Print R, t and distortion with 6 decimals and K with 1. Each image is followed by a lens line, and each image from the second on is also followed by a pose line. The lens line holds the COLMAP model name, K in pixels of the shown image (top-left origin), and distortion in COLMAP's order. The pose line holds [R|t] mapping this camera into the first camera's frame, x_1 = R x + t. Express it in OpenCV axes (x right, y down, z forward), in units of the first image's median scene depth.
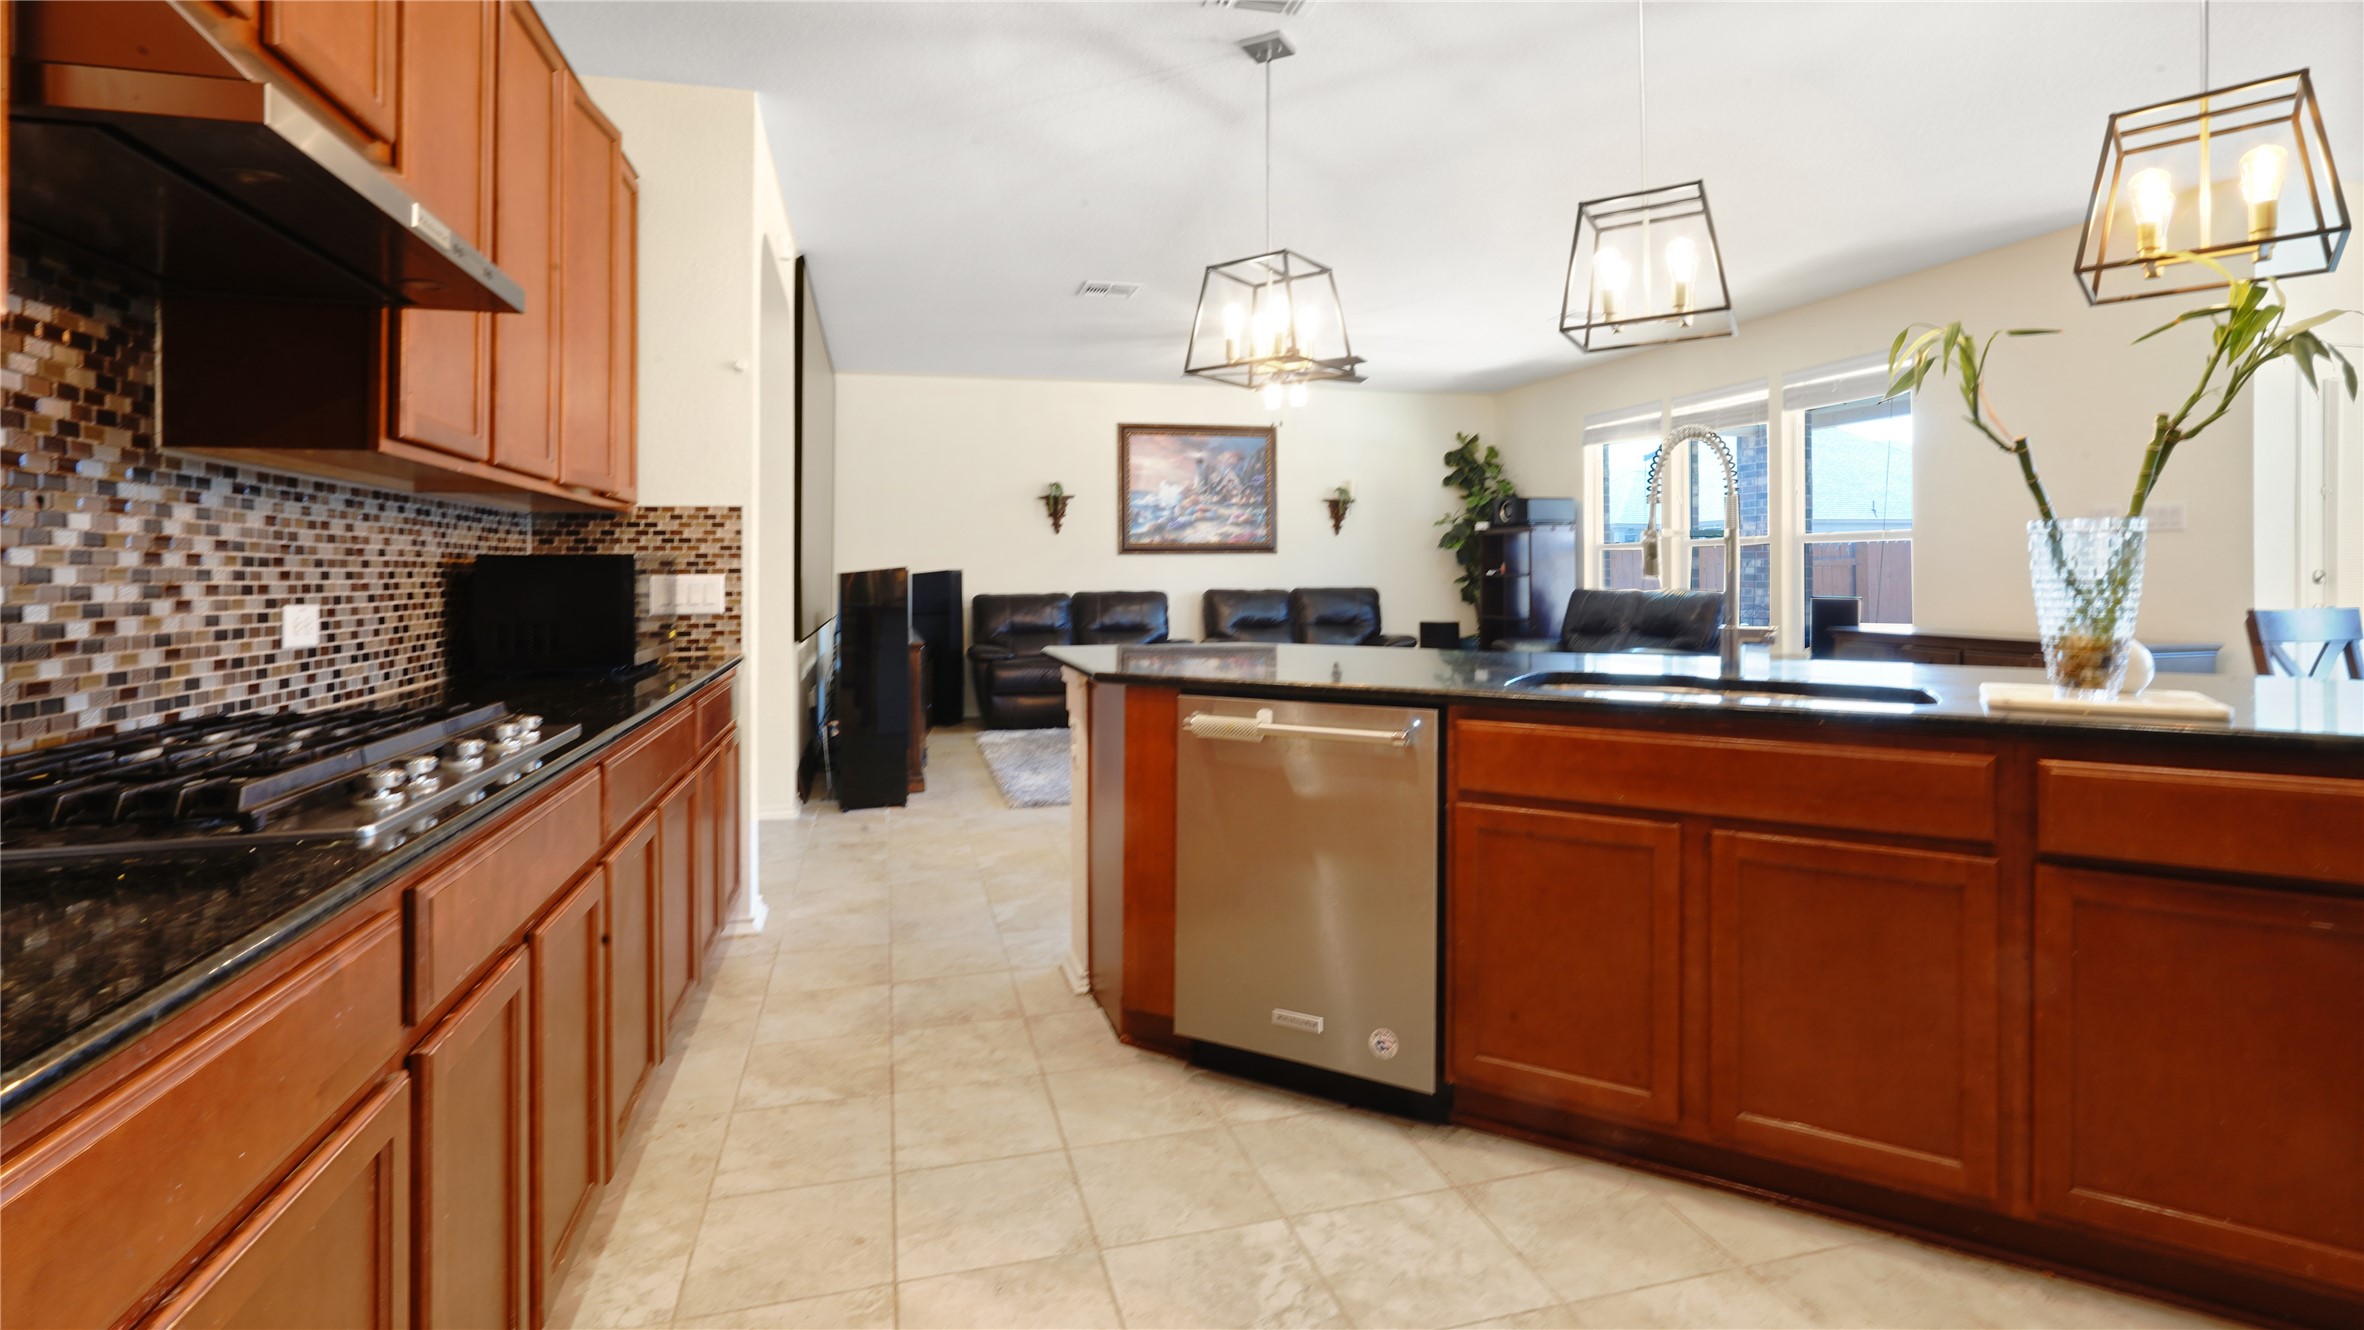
lens RADIAL K [[1100.5, 0, 1128.3], [0, 1100.5, 554.7], [0, 0, 1]] dist [0.006274, -0.000836]
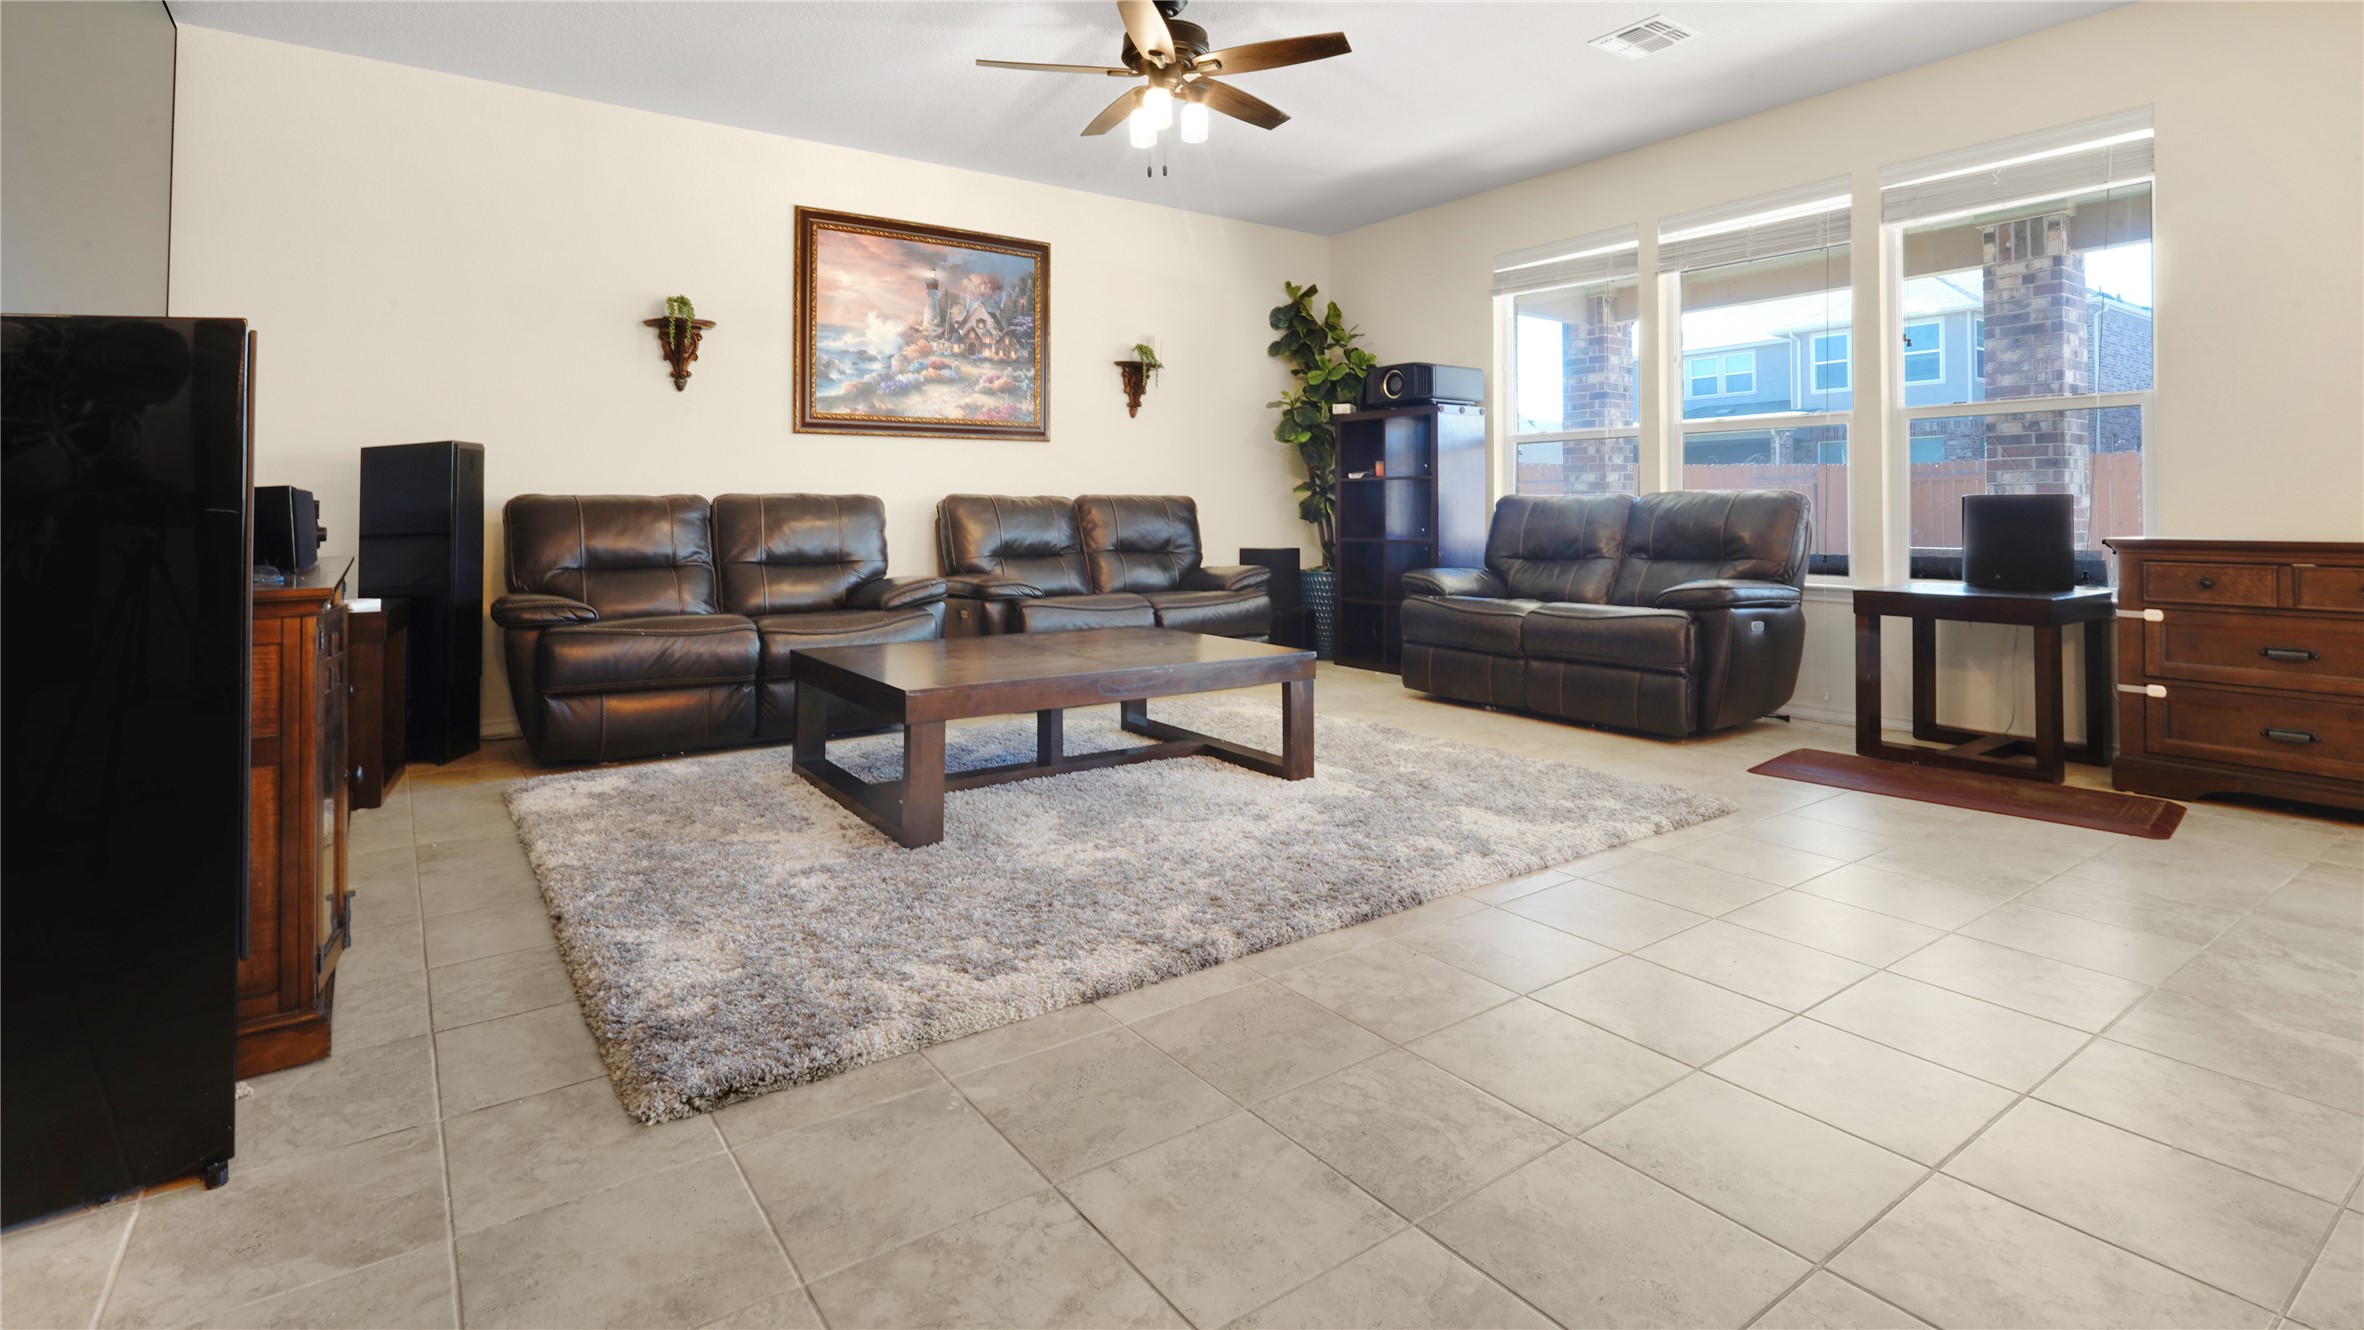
lens RADIAL K [[1100.5, 0, 1118.4], [0, 1100.5, 493.9], [0, 0, 1]] dist [0.006274, -0.000836]
pose [[0.931793, 0.015310, 0.362667, -0.058610], [-0.013829, 0.999882, -0.006681, 0.033171], [-0.362726, 0.001210, 0.931895, 0.398640]]
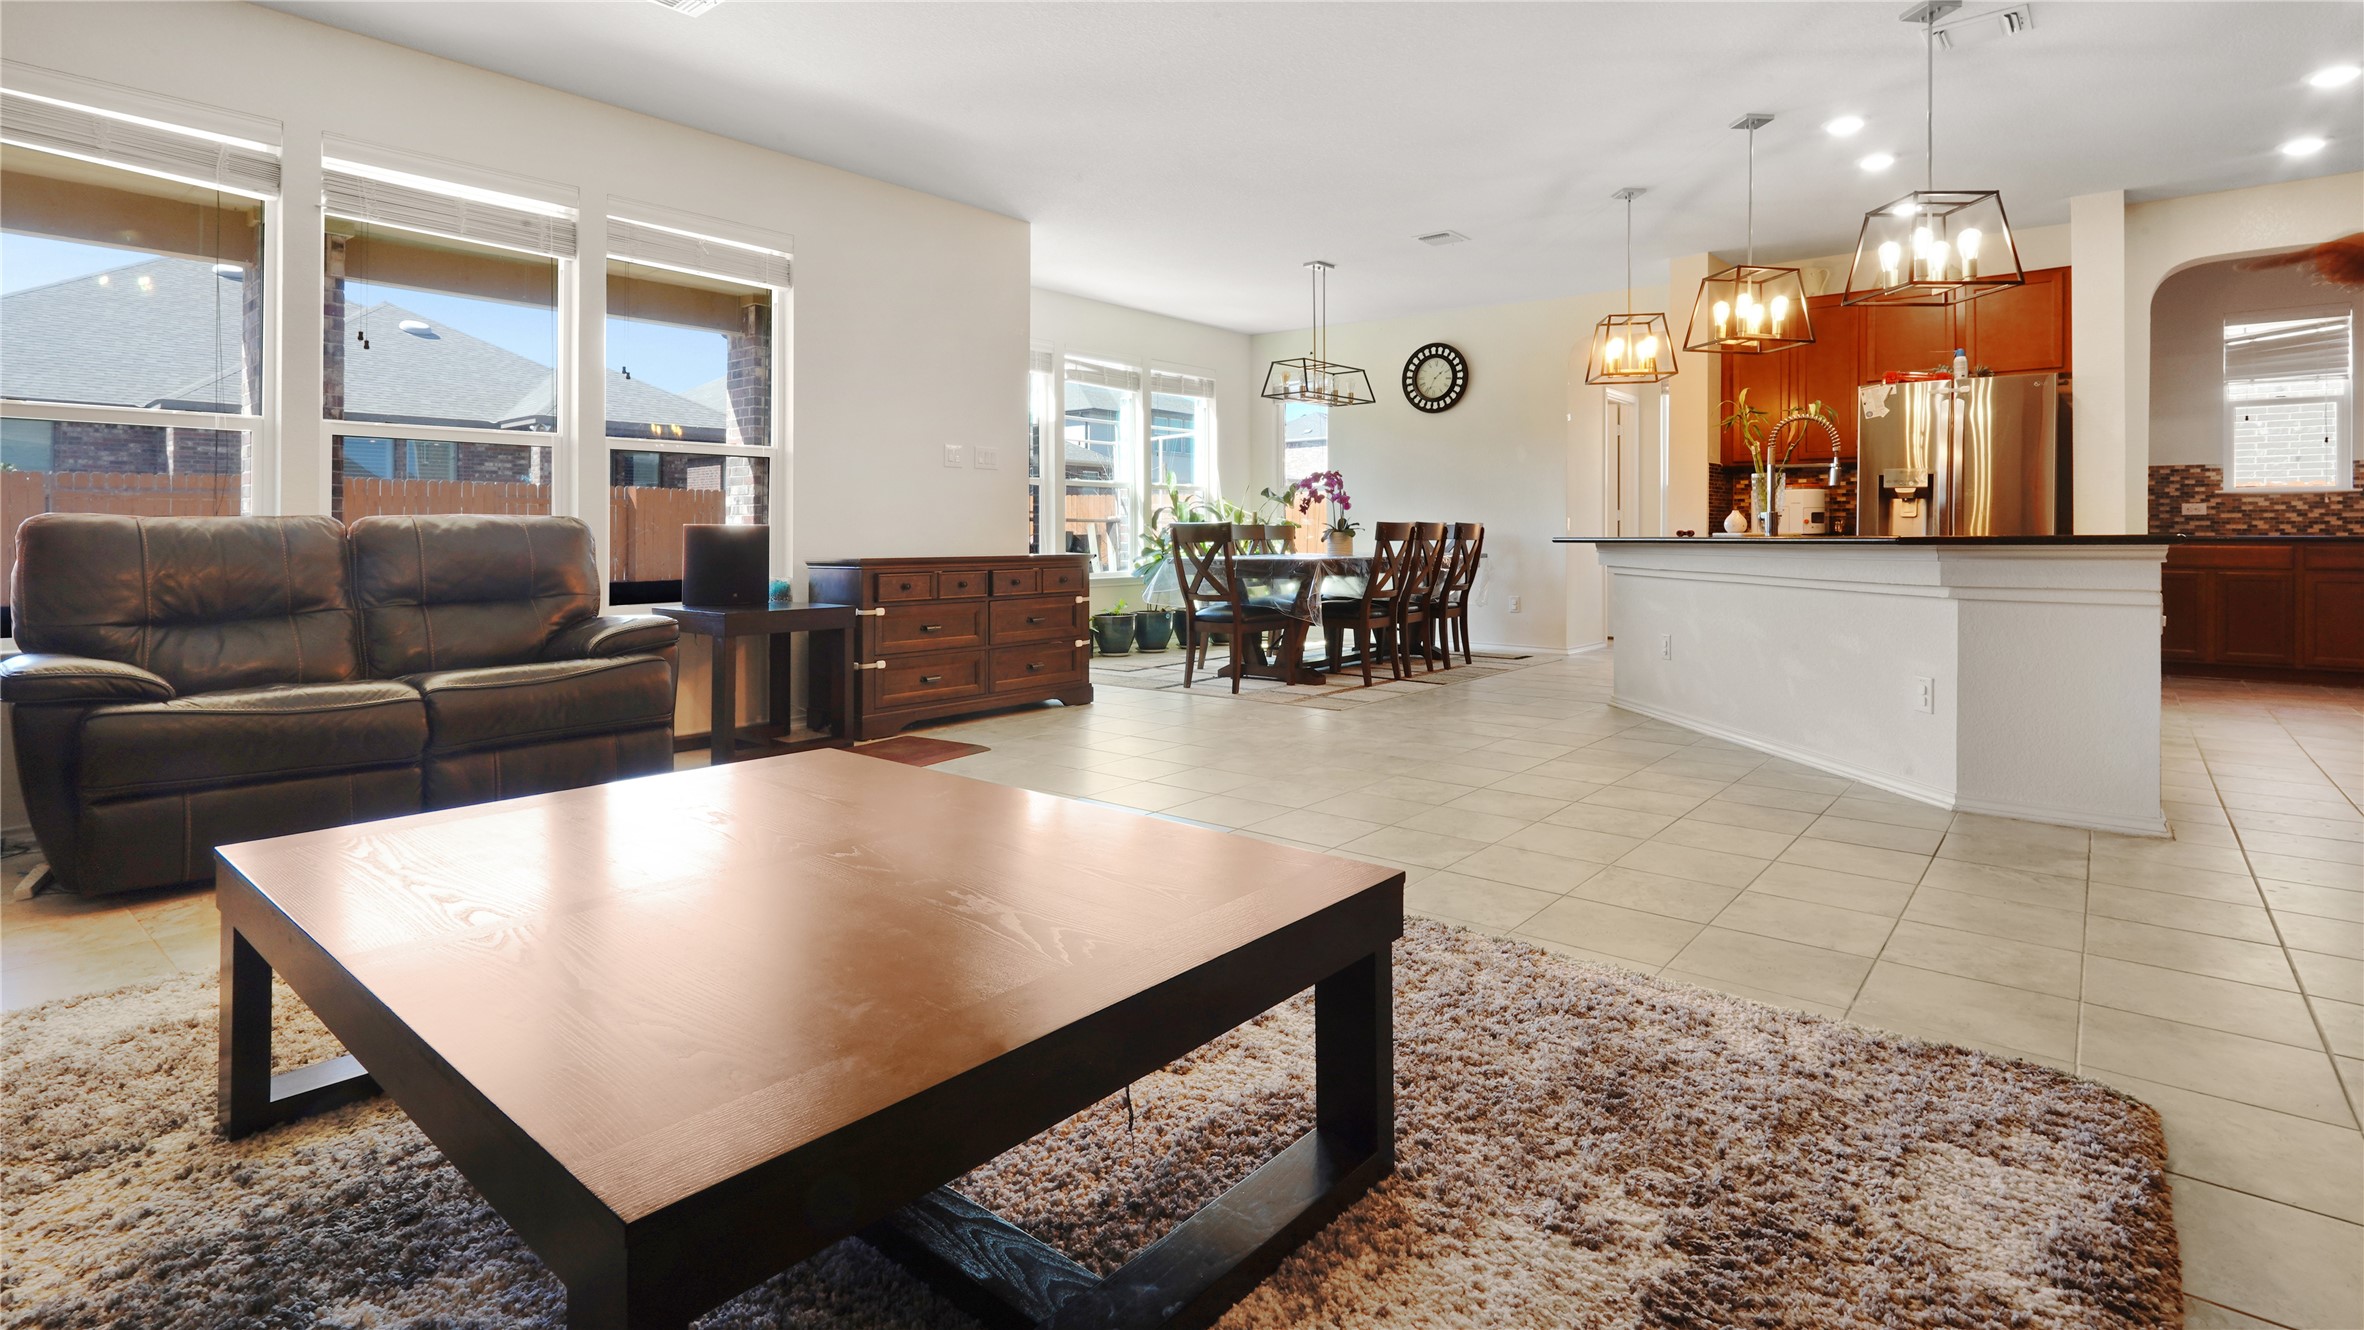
lens RADIAL K [[1100.5, 0, 1201.2], [0, 1100.5, 524.0], [0, 0, 1]] dist [0.006274, -0.000836]
pose [[-0.608617, 0.008329, 0.793420, -0.100407], [-0.008631, 0.999816, -0.017116, 0.032400], [-0.793417, -0.017265, -0.608434, 0.729565]]
